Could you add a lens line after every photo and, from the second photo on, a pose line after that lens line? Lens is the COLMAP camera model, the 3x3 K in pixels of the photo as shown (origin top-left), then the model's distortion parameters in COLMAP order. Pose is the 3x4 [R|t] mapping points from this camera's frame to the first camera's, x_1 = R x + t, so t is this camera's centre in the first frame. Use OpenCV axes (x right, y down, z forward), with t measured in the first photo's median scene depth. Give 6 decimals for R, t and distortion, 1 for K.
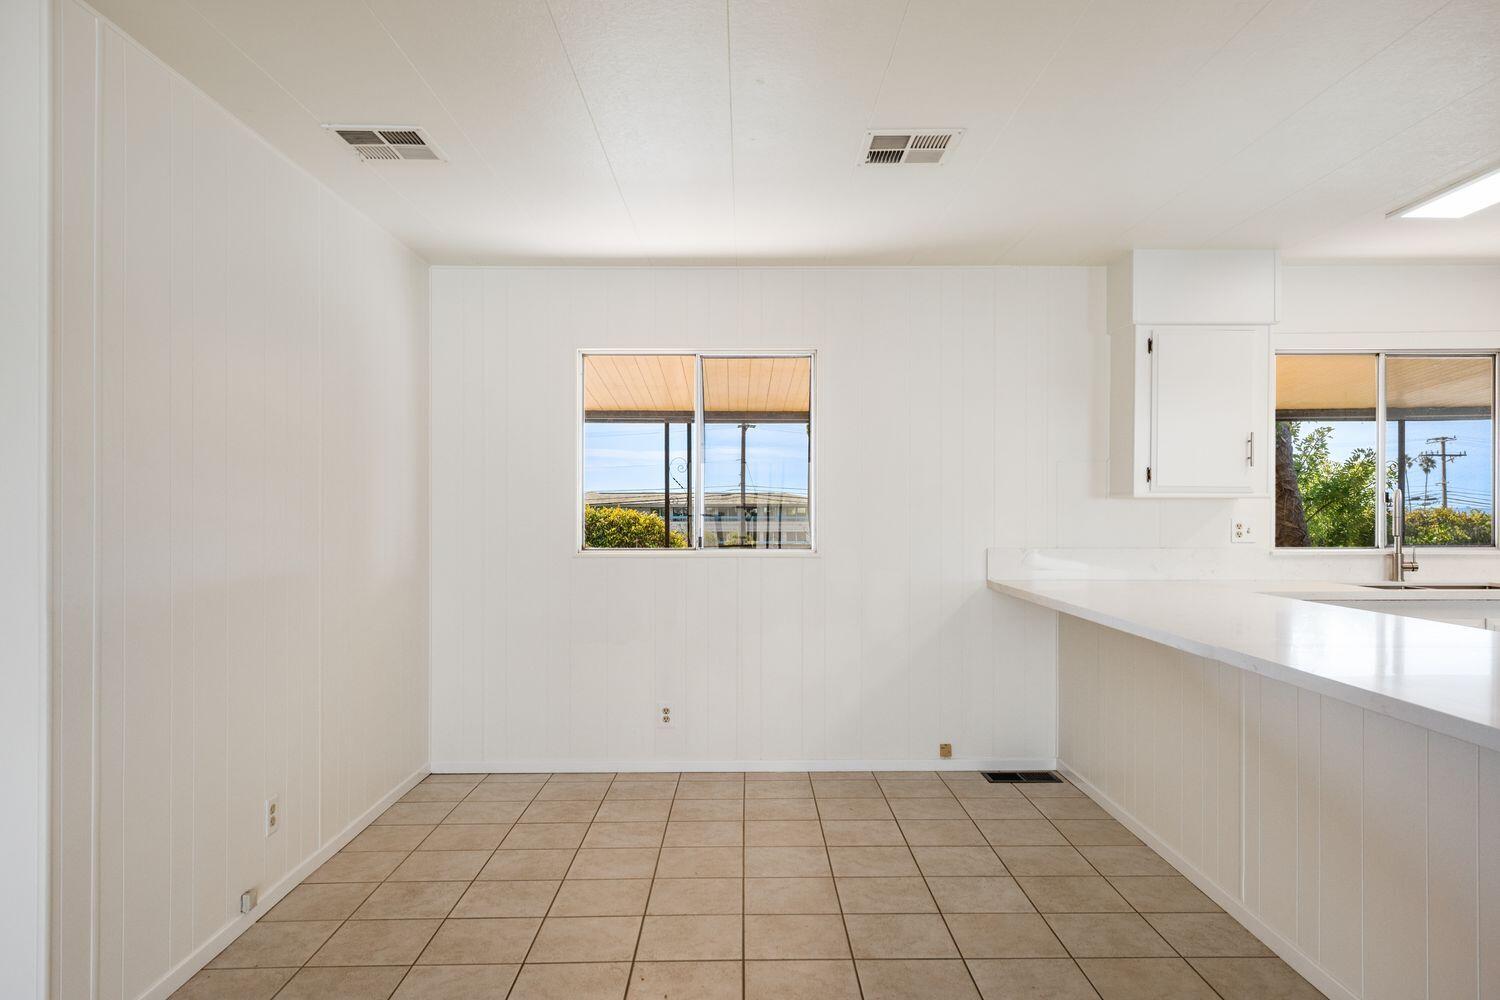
lens RADIAL K [[992.9, 0, 746.0], [0, 992.9, 502.4], [0, 0, 1]] dist [-0.001213, -0.000014]
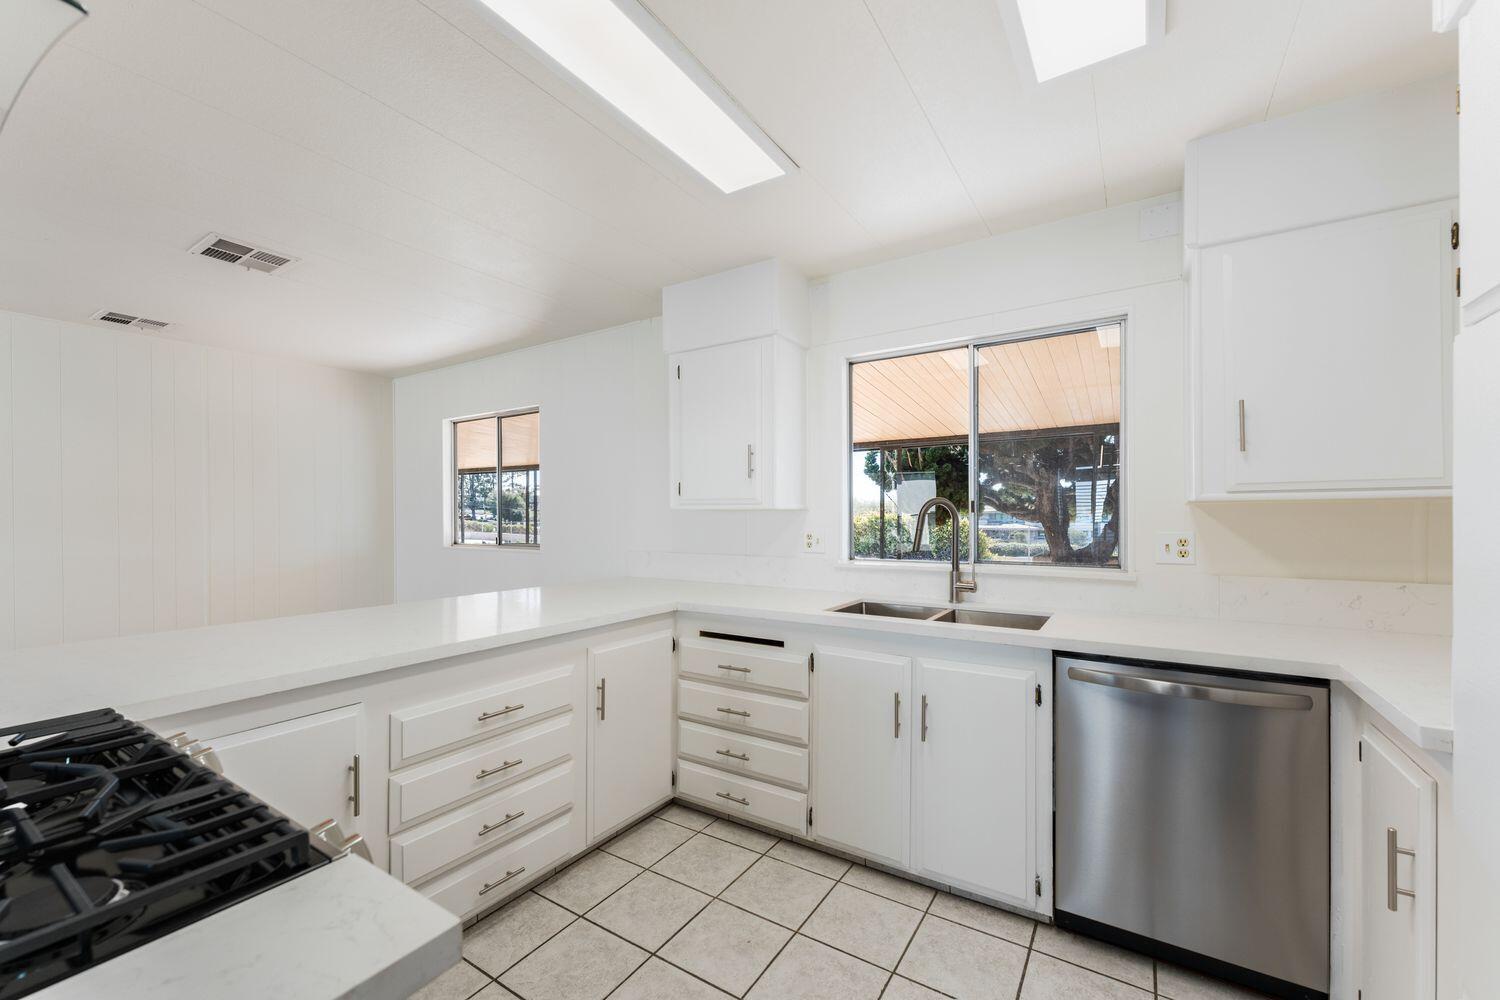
lens RADIAL K [[608.5, 0, 746.6], [0, 608.5, 506.2], [0, 0, 1]] dist [0.000698, 0.000159]
pose [[0.839549, -0.009802, -0.543196, 0.811040], [0.009377, 0.999950, -0.003552, -0.005544], [0.543204, -0.002112, 0.839598, 0.458536]]
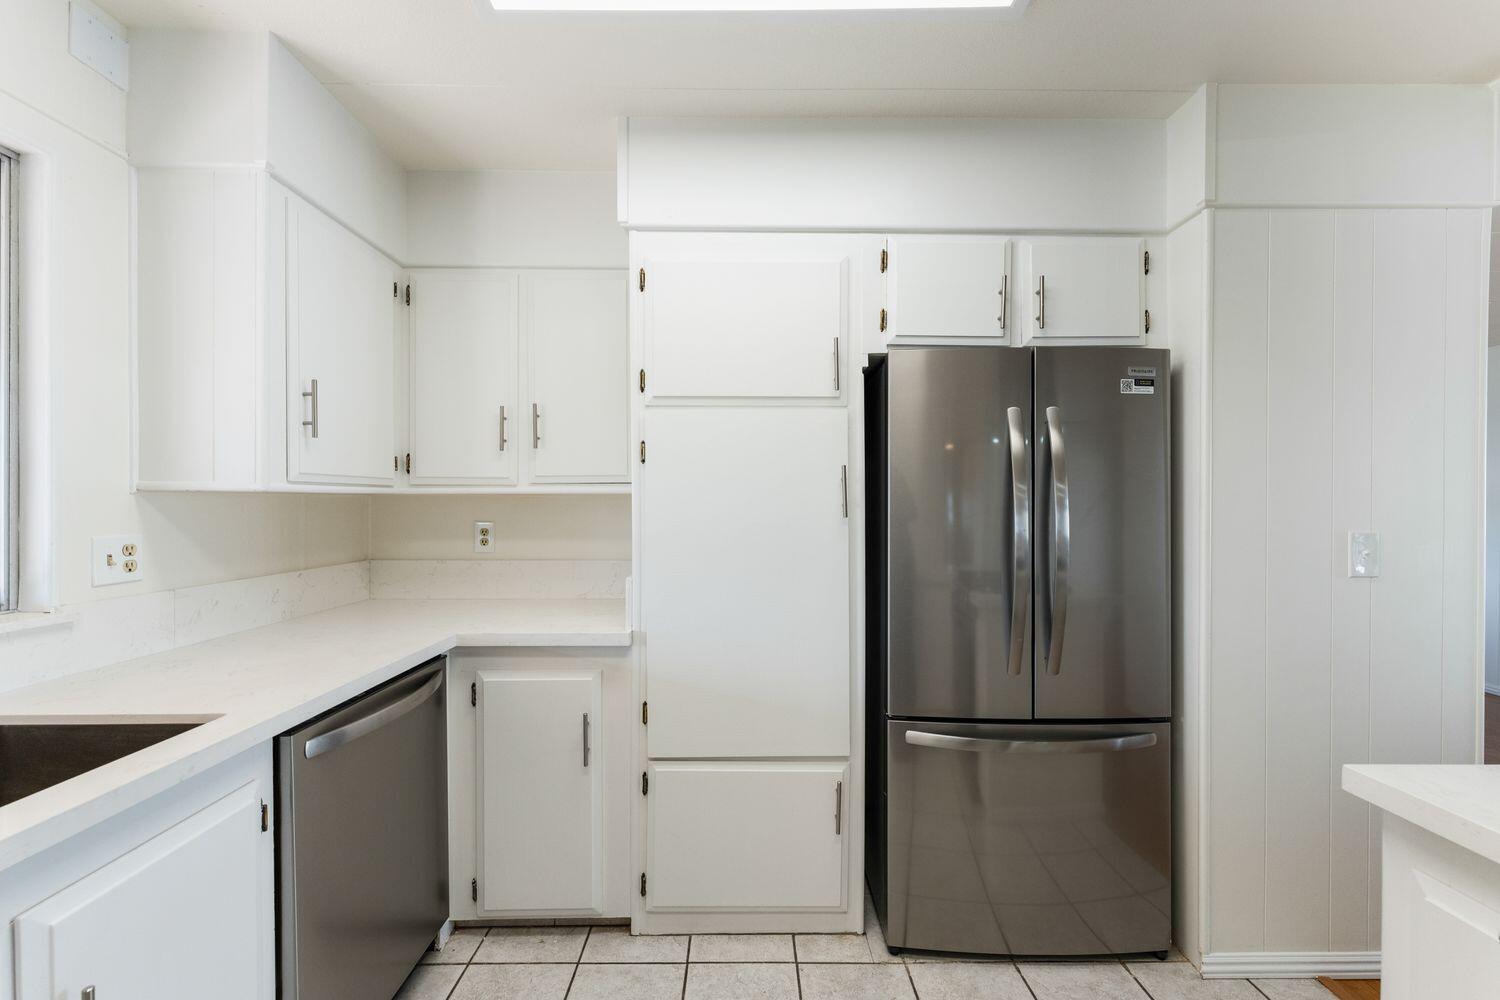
lens RADIAL K [[608.5, 0, 746.6], [0, 608.5, 506.2], [0, 0, 1]] dist [0.000698, 0.000159]
pose [[-0.003104, -0.003134, 0.999990, 0.518296], [-0.007995, 0.999963, 0.003109, -0.002523], [-0.999963, -0.007986, -0.003129, 0.715781]]
